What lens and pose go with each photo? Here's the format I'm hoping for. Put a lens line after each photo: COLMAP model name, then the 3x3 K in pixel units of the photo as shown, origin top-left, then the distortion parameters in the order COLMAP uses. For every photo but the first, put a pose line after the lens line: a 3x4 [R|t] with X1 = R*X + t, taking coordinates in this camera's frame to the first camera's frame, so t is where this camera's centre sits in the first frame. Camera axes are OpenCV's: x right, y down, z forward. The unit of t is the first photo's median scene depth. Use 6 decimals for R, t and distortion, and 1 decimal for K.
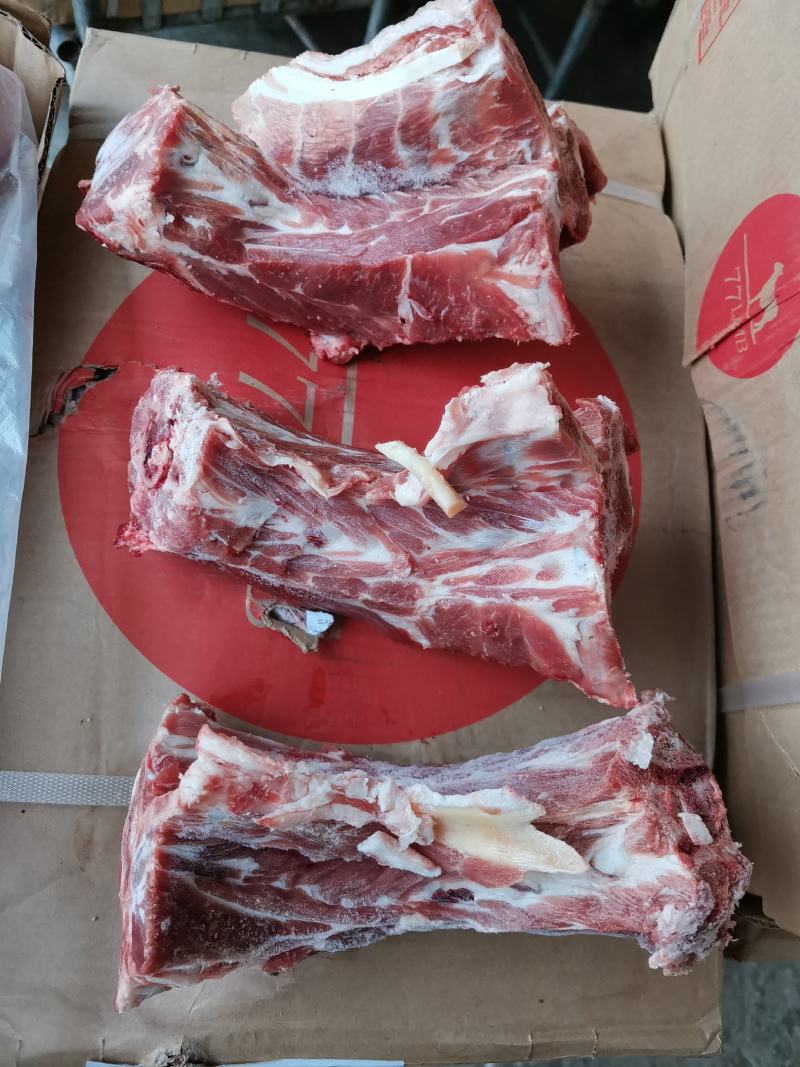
lens RADIAL K [[836.8, 0, 415.2], [0, 836.8, 556.0], [0, 0, 1]] dist [0.038272, -0.141282]
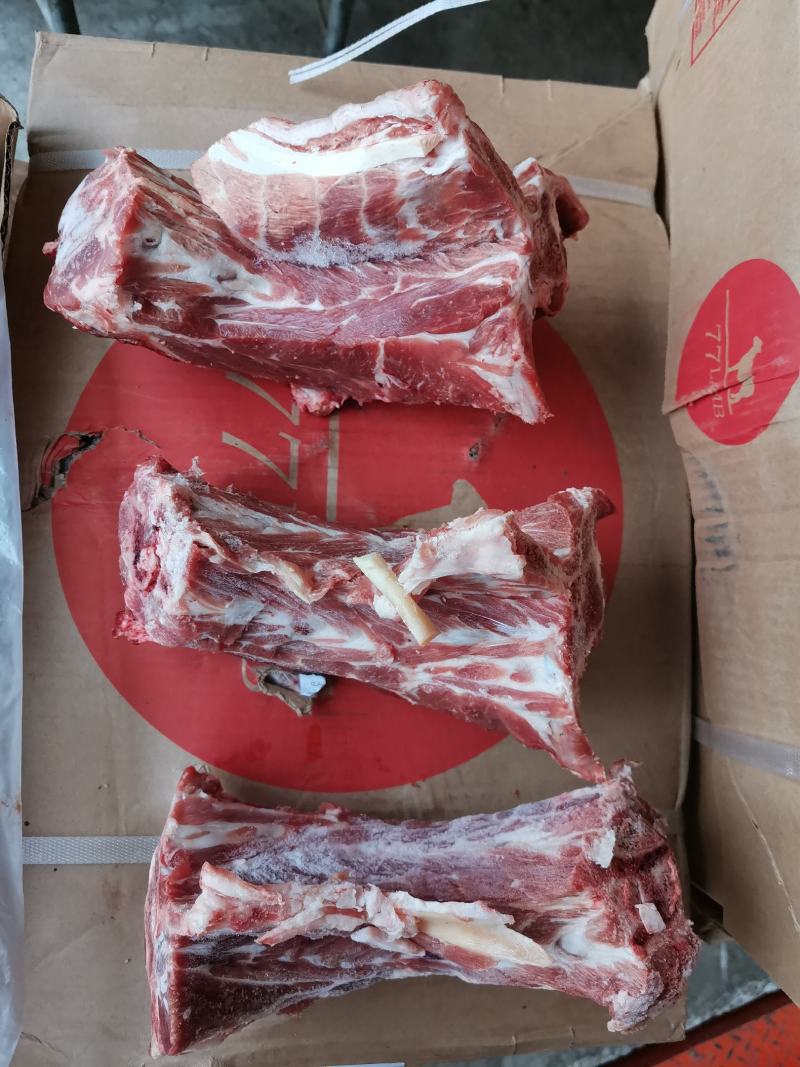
lens RADIAL K [[841.8, 0, 419.6], [0, 841.8, 533.7], [0, 0, 1]] dist [-0.001051, -0.054900]
pose [[0.999355, -0.030613, -0.018751, 0.053020], [0.033349, 0.985016, 0.169207, -0.320833], [0.013290, -0.169723, 0.985402, -0.017221]]
